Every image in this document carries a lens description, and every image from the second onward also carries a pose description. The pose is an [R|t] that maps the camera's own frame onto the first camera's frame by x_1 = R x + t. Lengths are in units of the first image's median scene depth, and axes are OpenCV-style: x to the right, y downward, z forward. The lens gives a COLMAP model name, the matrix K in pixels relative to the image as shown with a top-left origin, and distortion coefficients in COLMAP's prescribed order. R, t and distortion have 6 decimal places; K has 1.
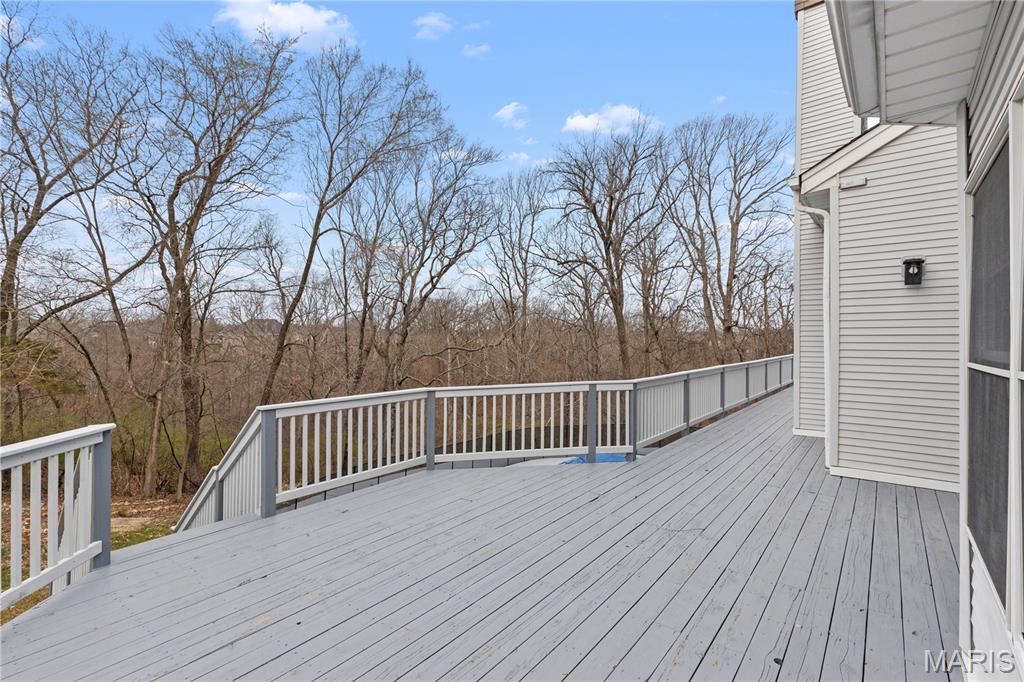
lens RADIAL K [[466.8, 0, 512.2], [0, 466.8, 336.6], [0, 0, 1]] dist [-0.001326, -0.000432]
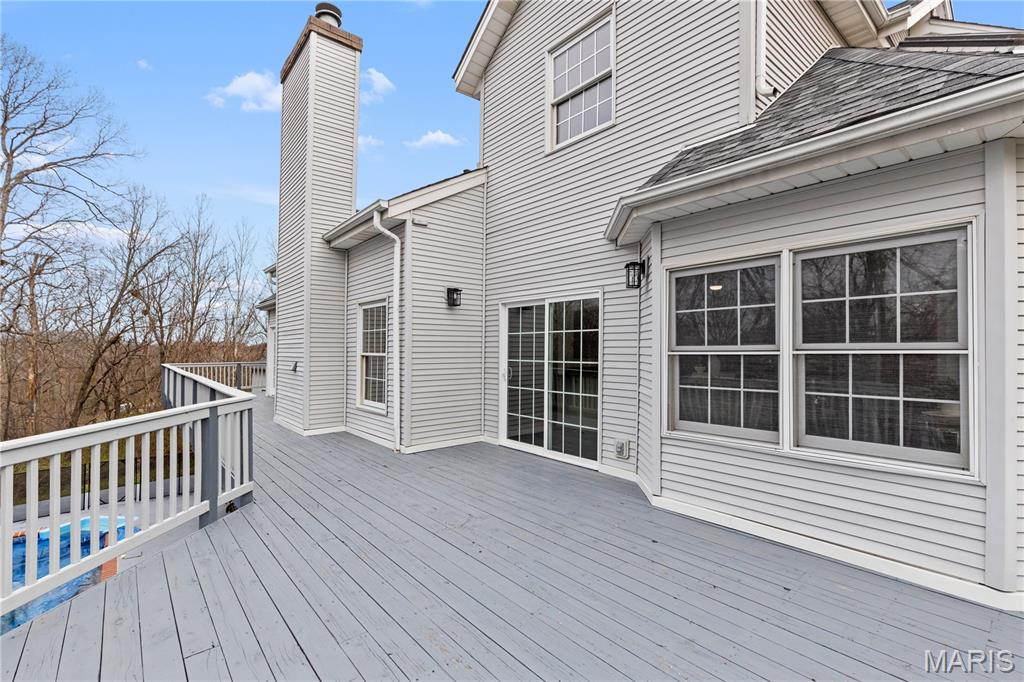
lens RADIAL K [[466.8, 0, 512.8], [0, 466.8, 348.1], [0, 0, 1]] dist [-0.001326, -0.000432]
pose [[0.188942, 0.000620, 0.981988, -0.501236], [-0.008669, 0.999962, 0.001036, 0.014511], [-0.981950, -0.008709, 0.188940, 0.534754]]
